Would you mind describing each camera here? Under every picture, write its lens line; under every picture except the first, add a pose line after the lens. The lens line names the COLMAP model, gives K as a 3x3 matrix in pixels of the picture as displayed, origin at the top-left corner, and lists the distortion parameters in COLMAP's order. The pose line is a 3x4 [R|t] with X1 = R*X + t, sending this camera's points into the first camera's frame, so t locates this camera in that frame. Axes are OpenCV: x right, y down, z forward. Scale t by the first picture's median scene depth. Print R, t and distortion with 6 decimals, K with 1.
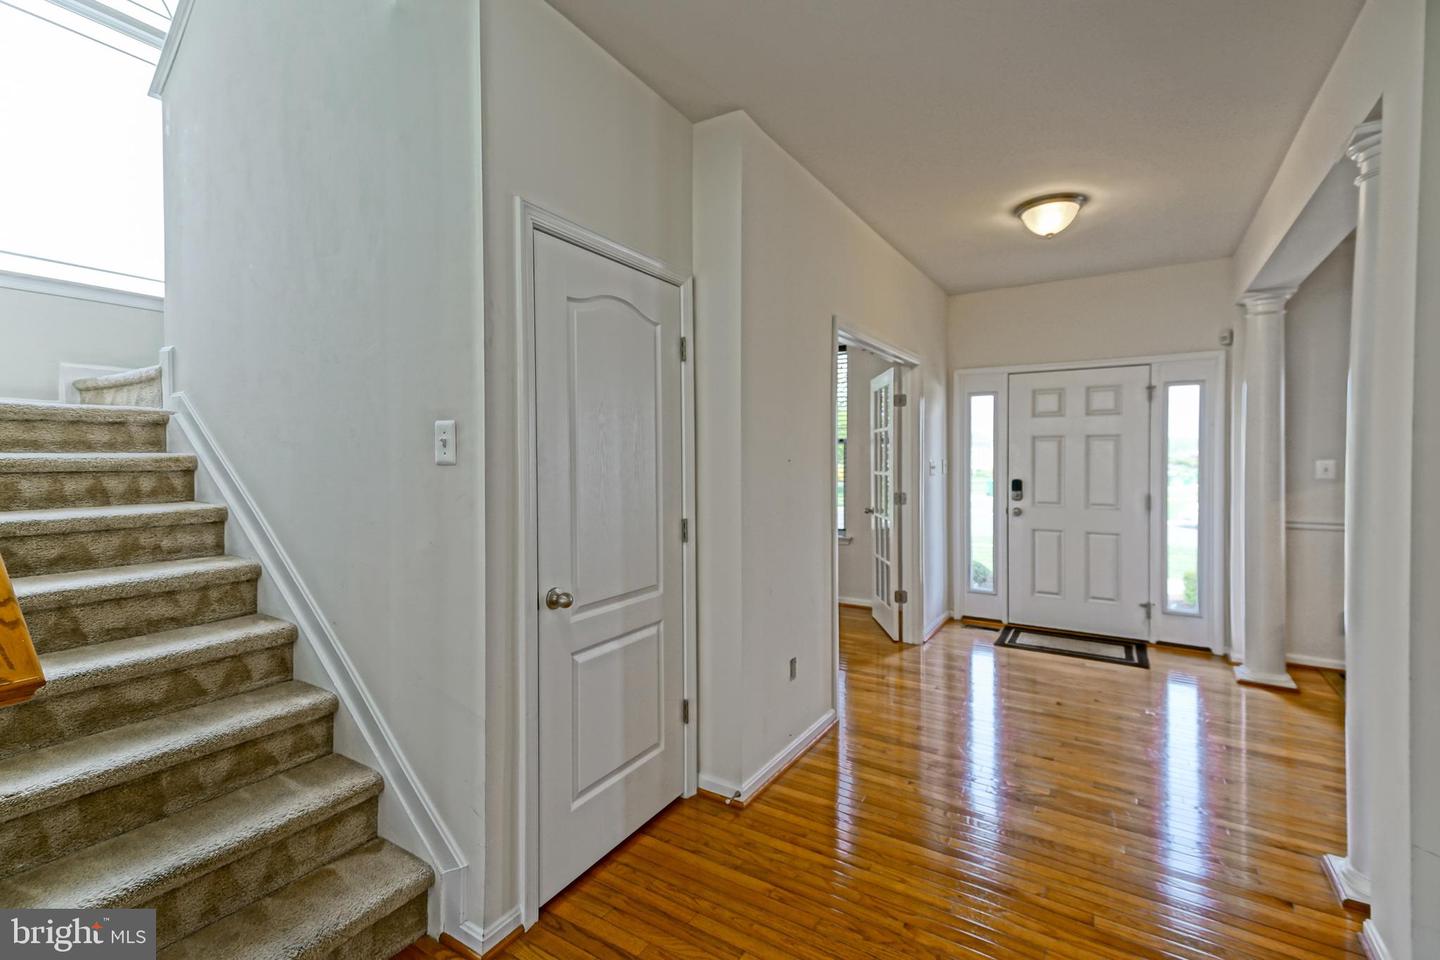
lens RADIAL K [[638.0, 0, 707.3], [0, 638.0, 459.7], [0, 0, 1]] dist [0.038650, -0.002127]
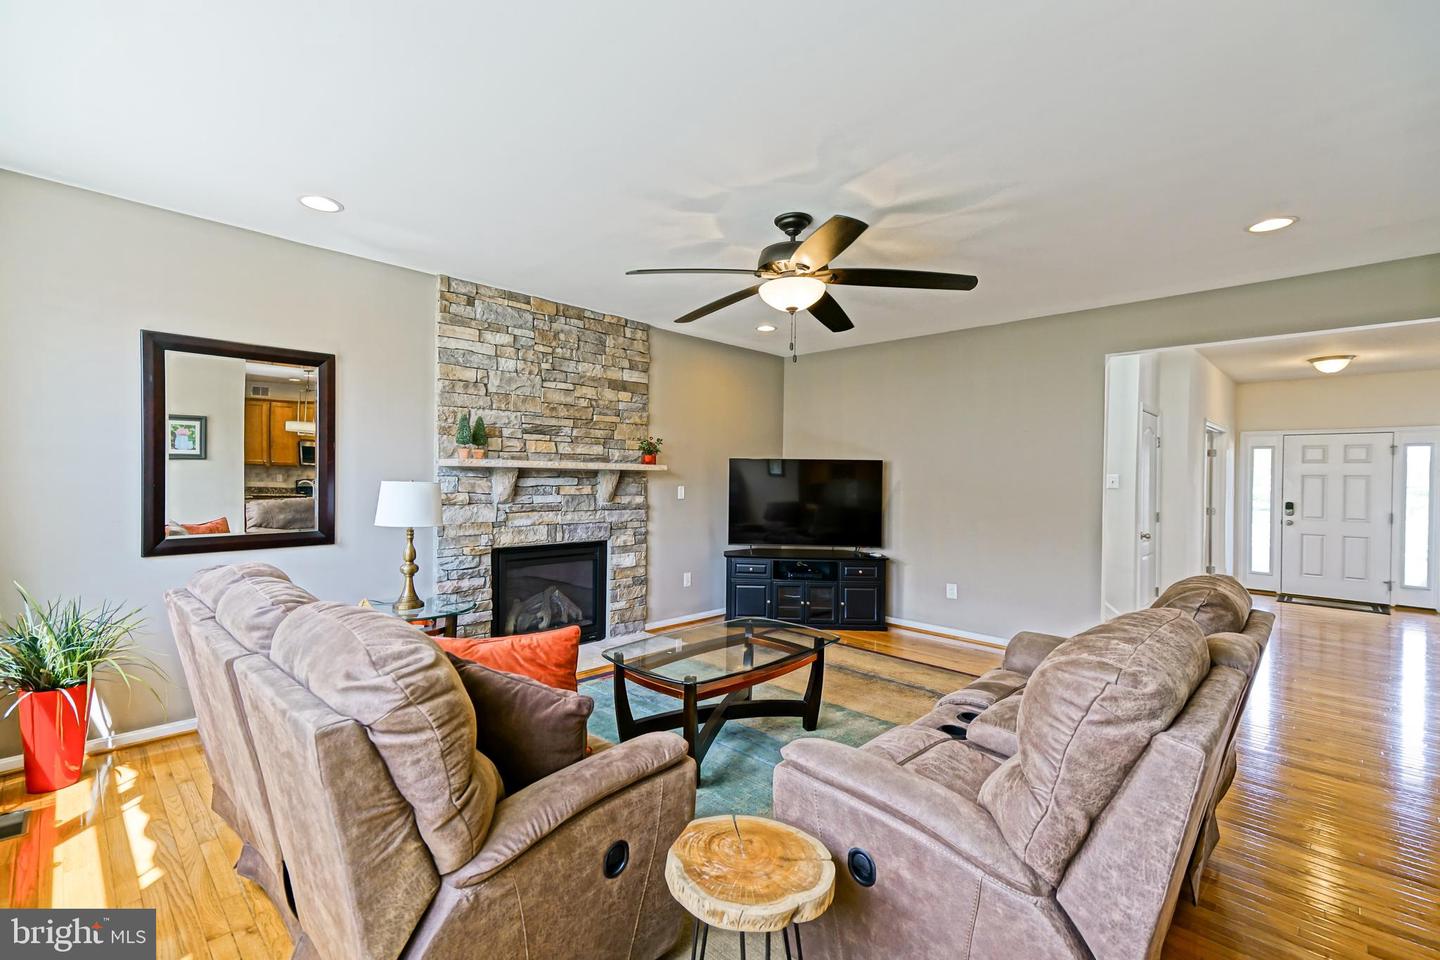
lens RADIAL K [[638.0, 0, 717.6], [0, 638.0, 474.2], [0, 0, 1]] dist [0.038650, -0.002127]
pose [[0.981079, 0.016963, -0.192863, -0.616680], [-0.018334, 0.999818, -0.005328, -0.004042], [0.192738, 0.008763, 0.981211, -0.893728]]
